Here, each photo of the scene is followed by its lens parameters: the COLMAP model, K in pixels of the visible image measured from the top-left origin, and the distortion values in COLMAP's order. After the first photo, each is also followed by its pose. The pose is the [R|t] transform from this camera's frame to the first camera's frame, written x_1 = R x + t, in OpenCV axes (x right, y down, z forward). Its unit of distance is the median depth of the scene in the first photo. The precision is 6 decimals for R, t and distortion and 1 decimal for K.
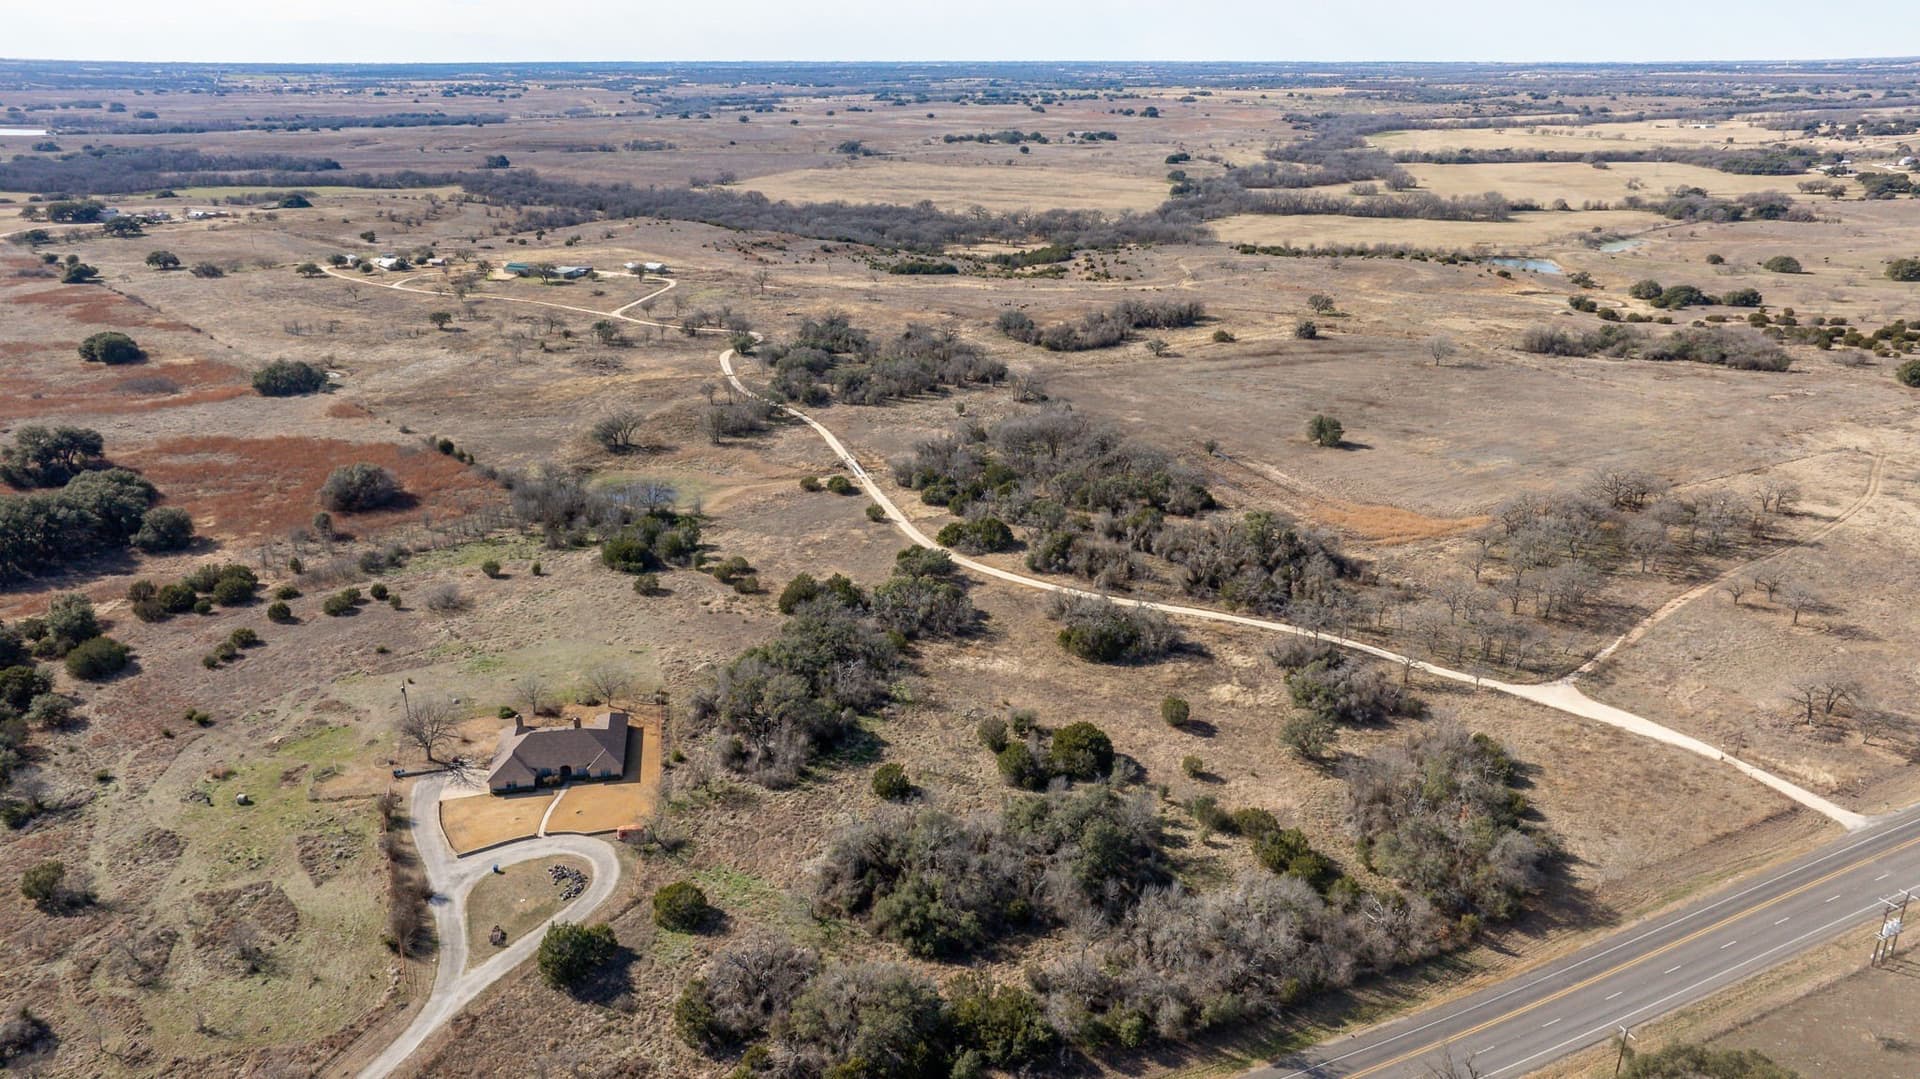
lens RADIAL K [[1352.6, 0, 960.0], [0, 1352.6, 539.5], [0, 0, 1]] dist [-0.034855, 0.059303]
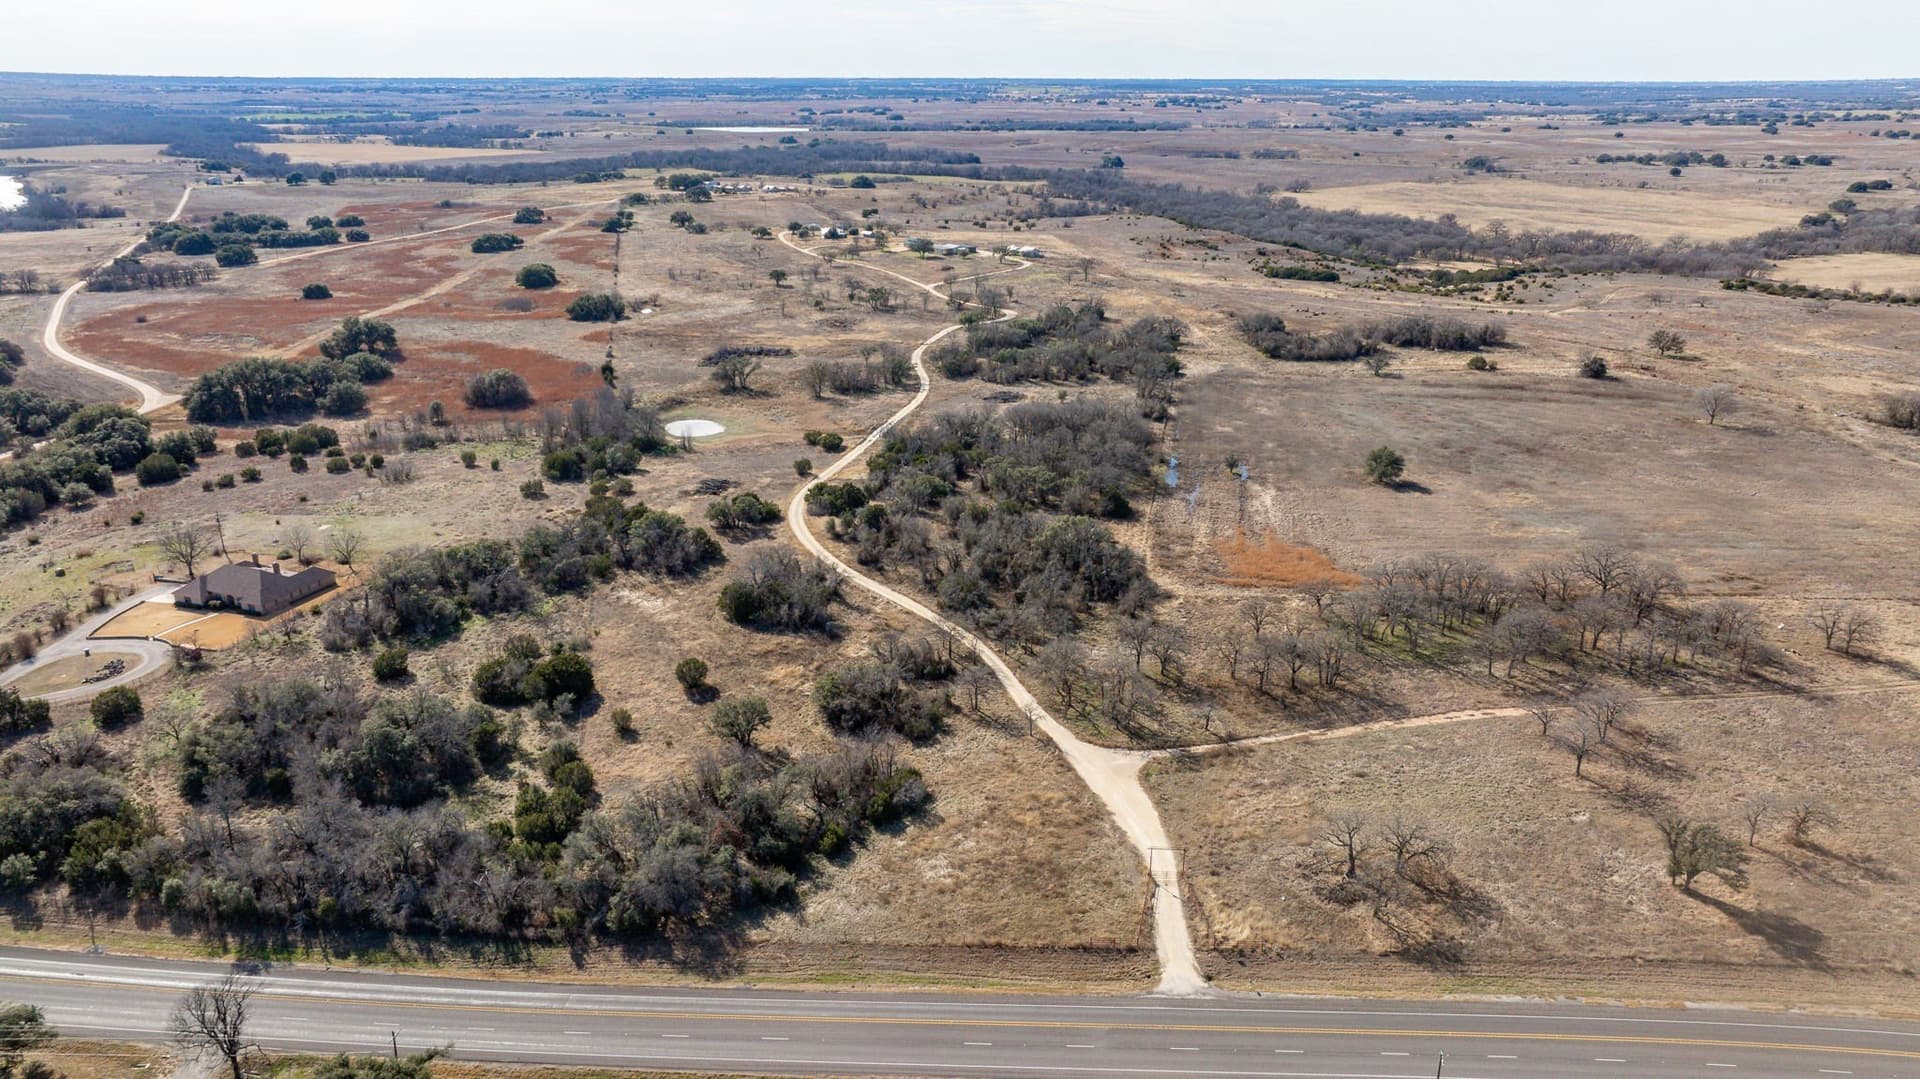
lens RADIAL K [[1352.6, 0, 960.0], [0, 1352.6, 539.5], [0, 0, 1]] dist [-0.034855, 0.059303]
pose [[0.861466, 0.168426, -0.479072, 0.257518], [-0.174590, 0.984120, 0.032039, -0.009372], [0.476860, 0.056041, 0.877191, 0.085569]]
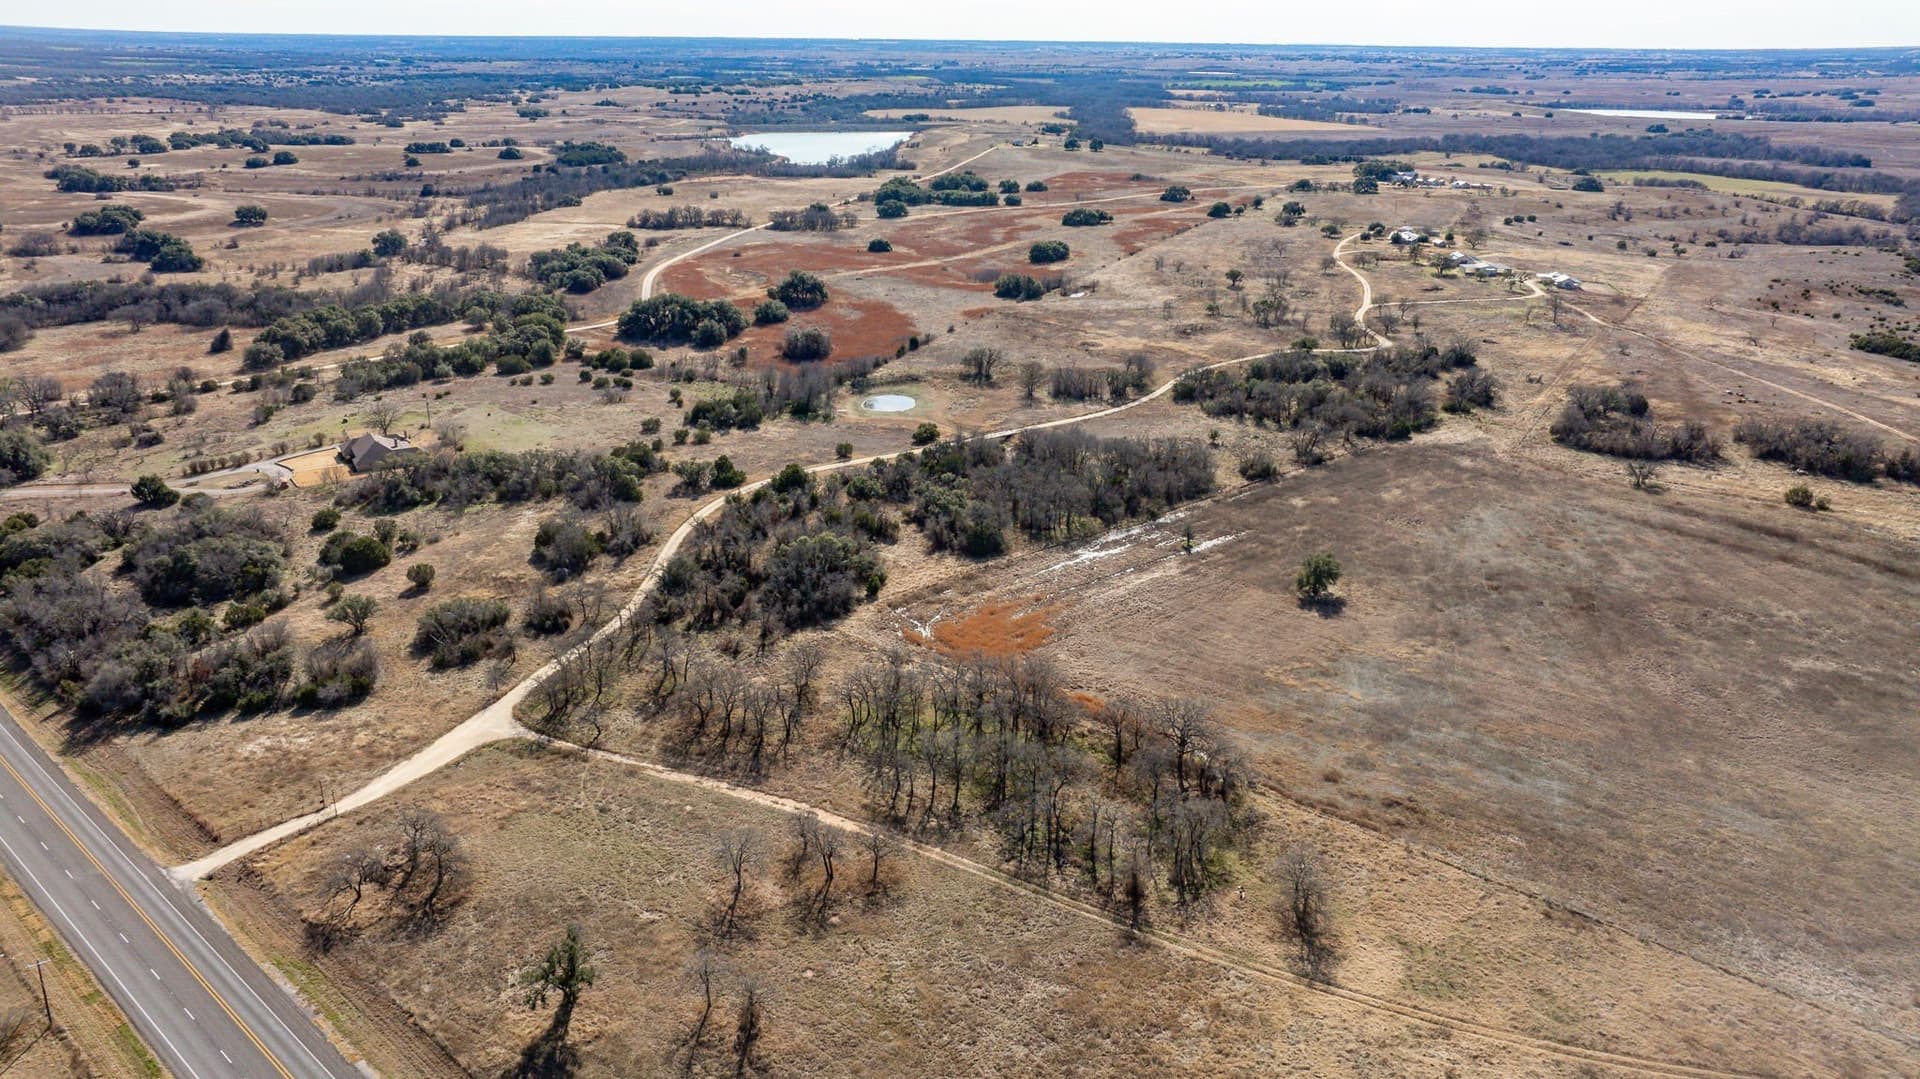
lens RADIAL K [[1352.6, 0, 960.0], [0, 1352.6, 539.5], [0, 0, 1]] dist [-0.034855, 0.059303]
pose [[0.351955, 0.331344, -0.875408, 0.464227], [-0.324858, 0.920355, 0.217748, -0.108100], [0.877835, 0.207746, 0.431564, 0.302819]]
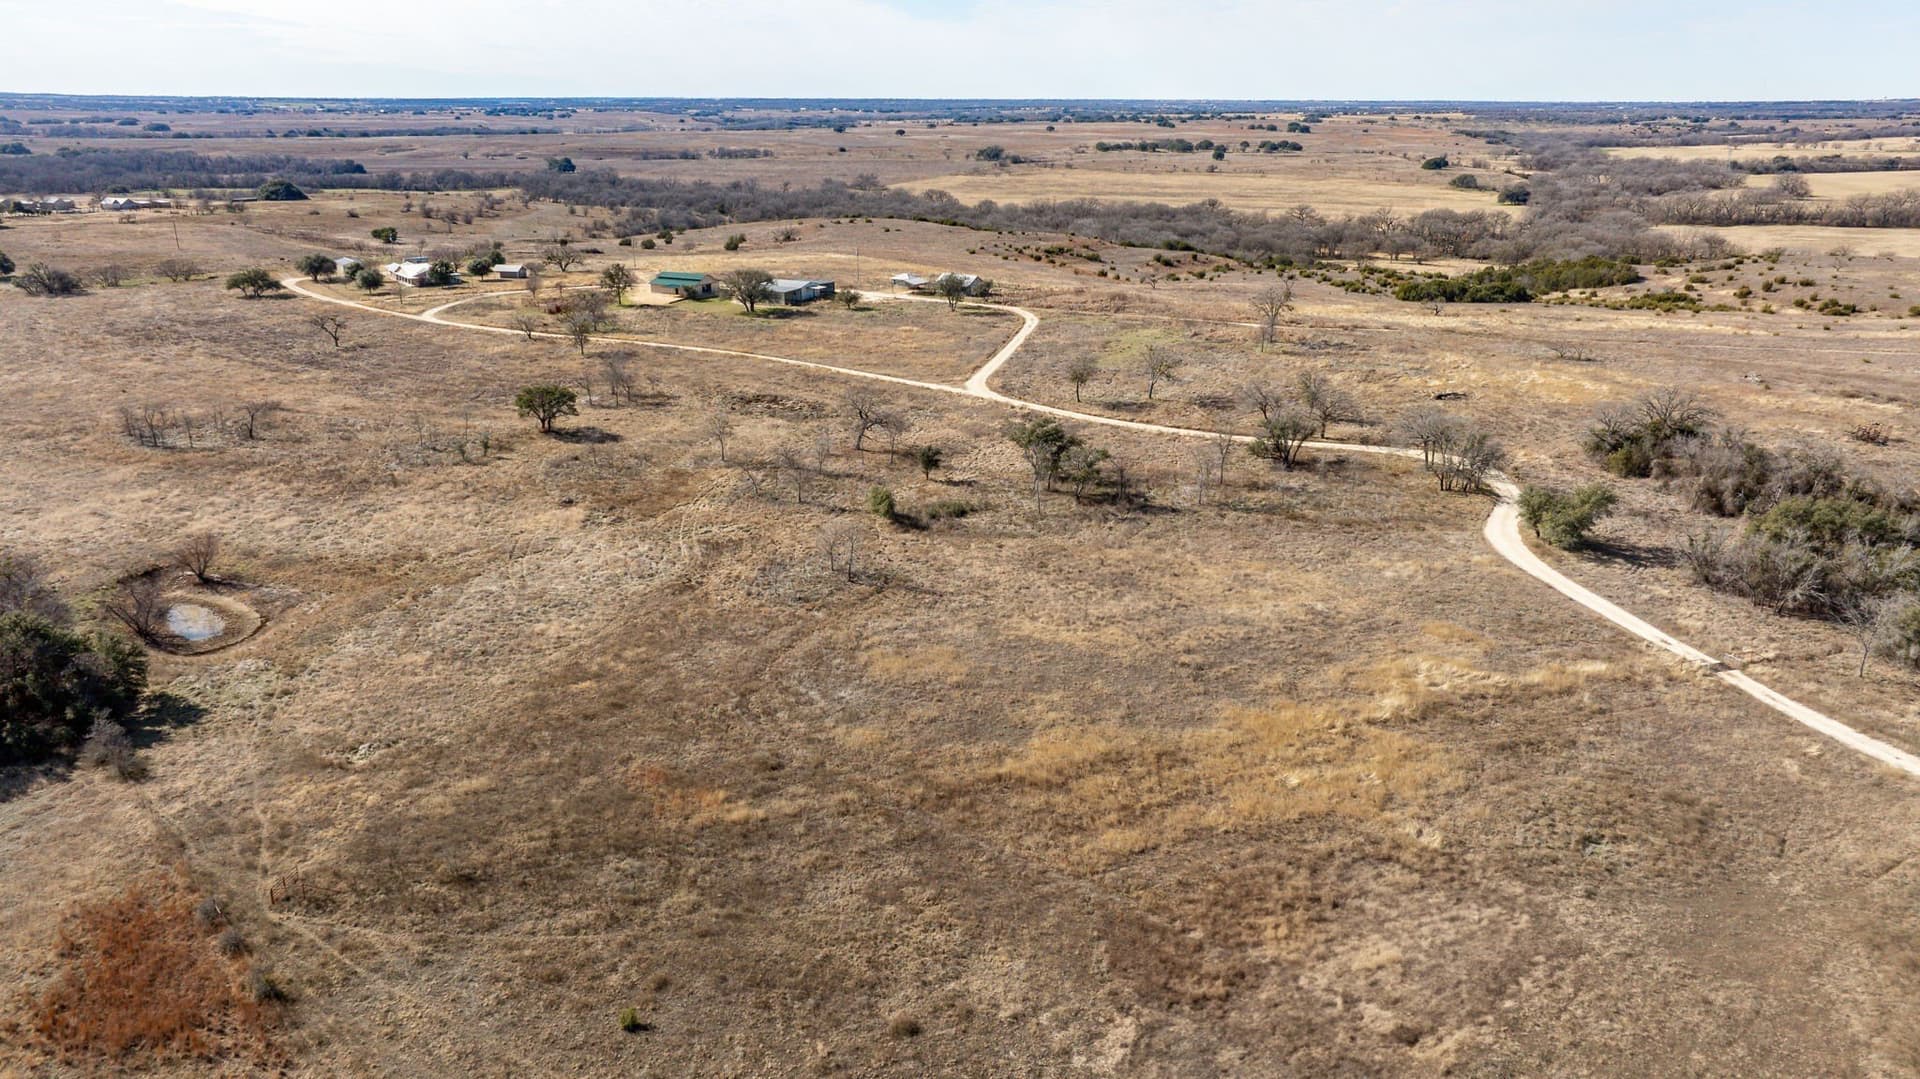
lens RADIAL K [[1336.3, 0, 960.0], [0, 1336.3, 539.5], [0, 0, 1]] dist [-0.002247, -0.001771]
pose [[0.999808, 0.009042, -0.017401, -0.217552], [-0.009501, 0.999604, -0.026481, -0.096692], [0.017154, 0.026642, 0.999498, 0.521753]]
